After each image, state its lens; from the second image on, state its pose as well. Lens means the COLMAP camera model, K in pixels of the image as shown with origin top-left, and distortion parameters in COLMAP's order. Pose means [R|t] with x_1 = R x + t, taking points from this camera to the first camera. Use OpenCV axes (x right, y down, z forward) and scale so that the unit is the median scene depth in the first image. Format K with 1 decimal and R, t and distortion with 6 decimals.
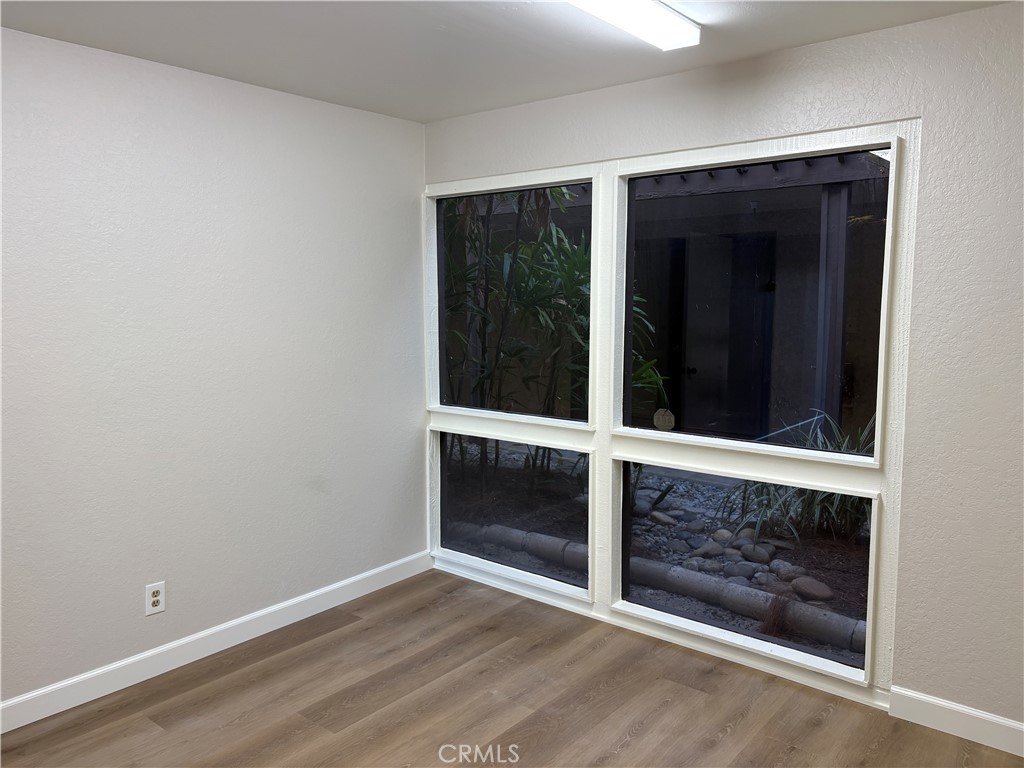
lens RADIAL K [[781.6, 0, 512.0], [0, 781.6, 384.0], [0, 0, 1]] dist [0.047939, -0.046670]
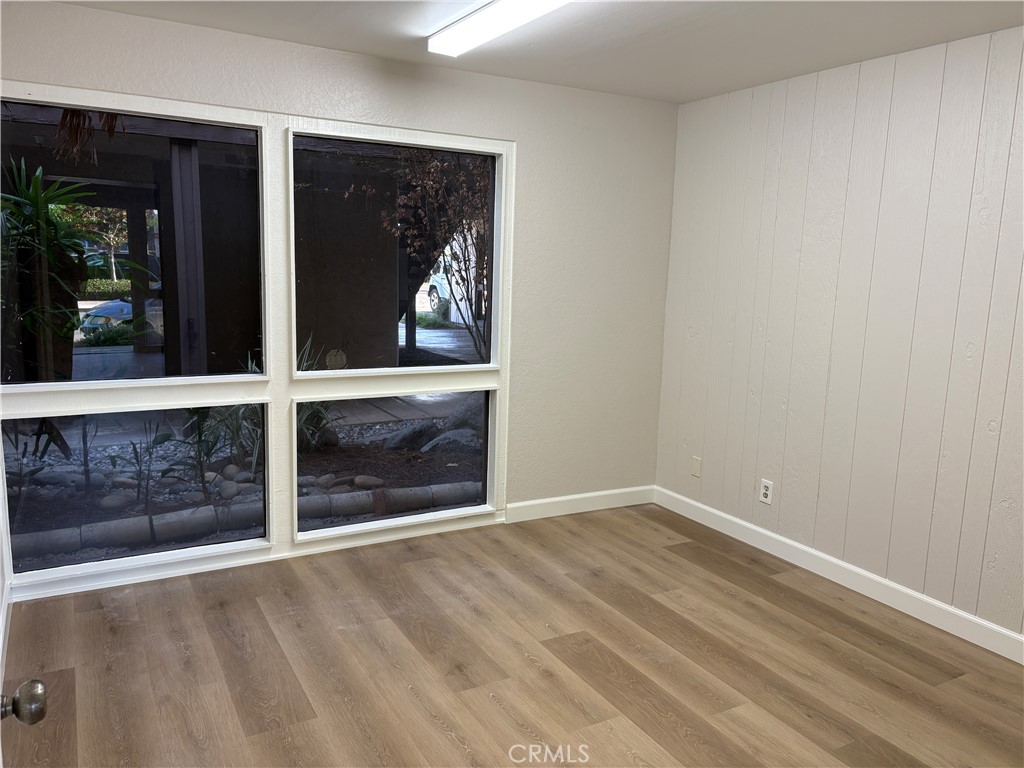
lens RADIAL K [[781.6, 0, 512.0], [0, 781.6, 384.0], [0, 0, 1]] dist [0.047939, -0.046670]
pose [[0.350191, -0.135217, 0.926867, -0.767022], [0.073294, 0.990447, 0.116800, -0.032719], [-0.933807, 0.027031, 0.356756, 0.352835]]
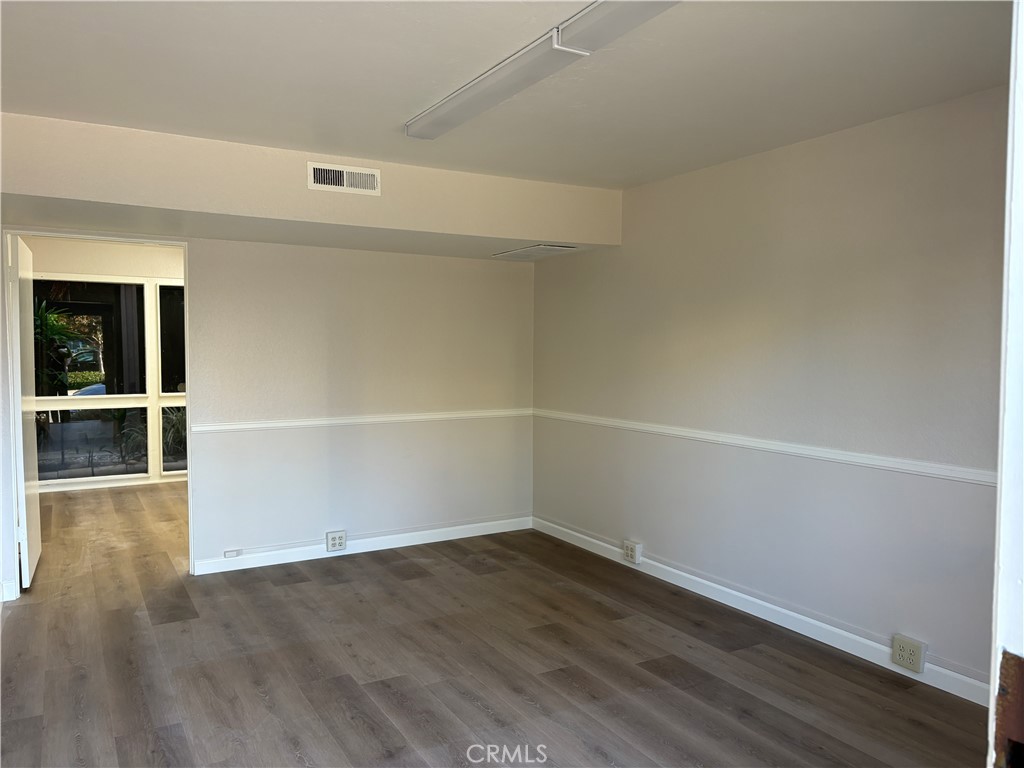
lens RADIAL K [[781.6, 0, 512.0], [0, 781.6, 384.0], [0, 0, 1]] dist [0.047939, -0.046670]
pose [[0.340645, -0.043694, 0.939176, -1.693656], [0.104694, 0.994470, 0.008293, 0.117955], [-0.934345, 0.095501, 0.343336, -0.748400]]
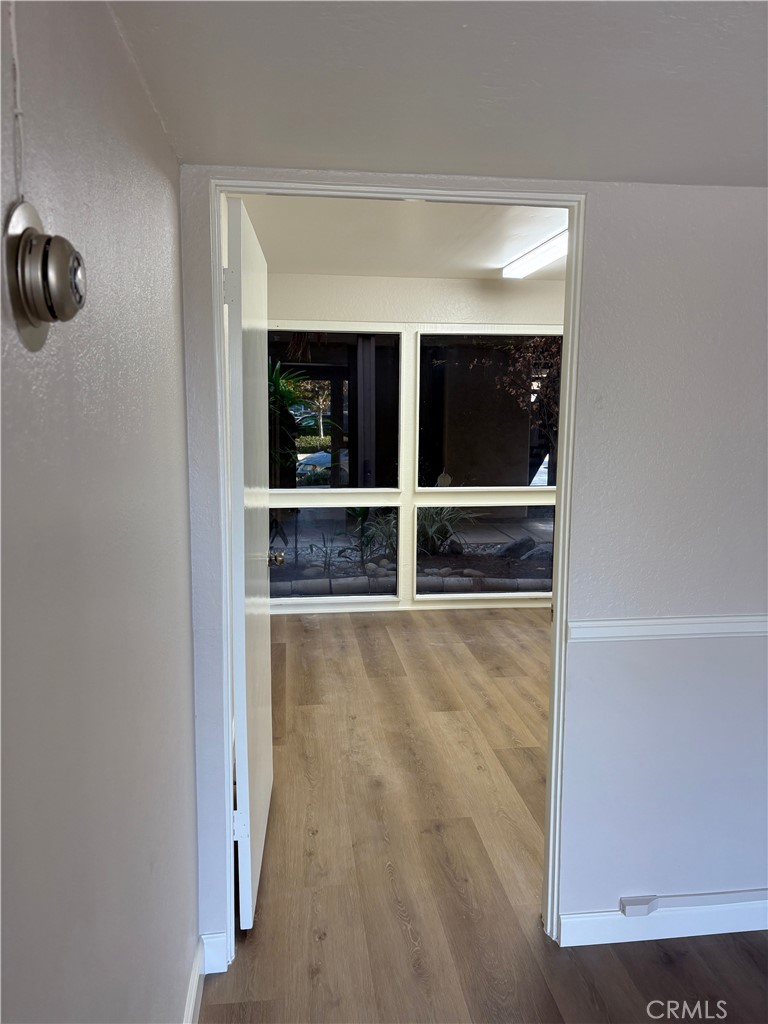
lens RADIAL K [[781.6, 0, 372.9], [0, 781.6, 508.4], [0, 0, 1]] dist [0.047939, -0.046670]
pose [[0.686971, -0.085972, 0.721581, -1.128520], [0.074154, 0.996087, 0.048081, 0.013461], [-0.722891, 0.020478, 0.690658, -0.056526]]
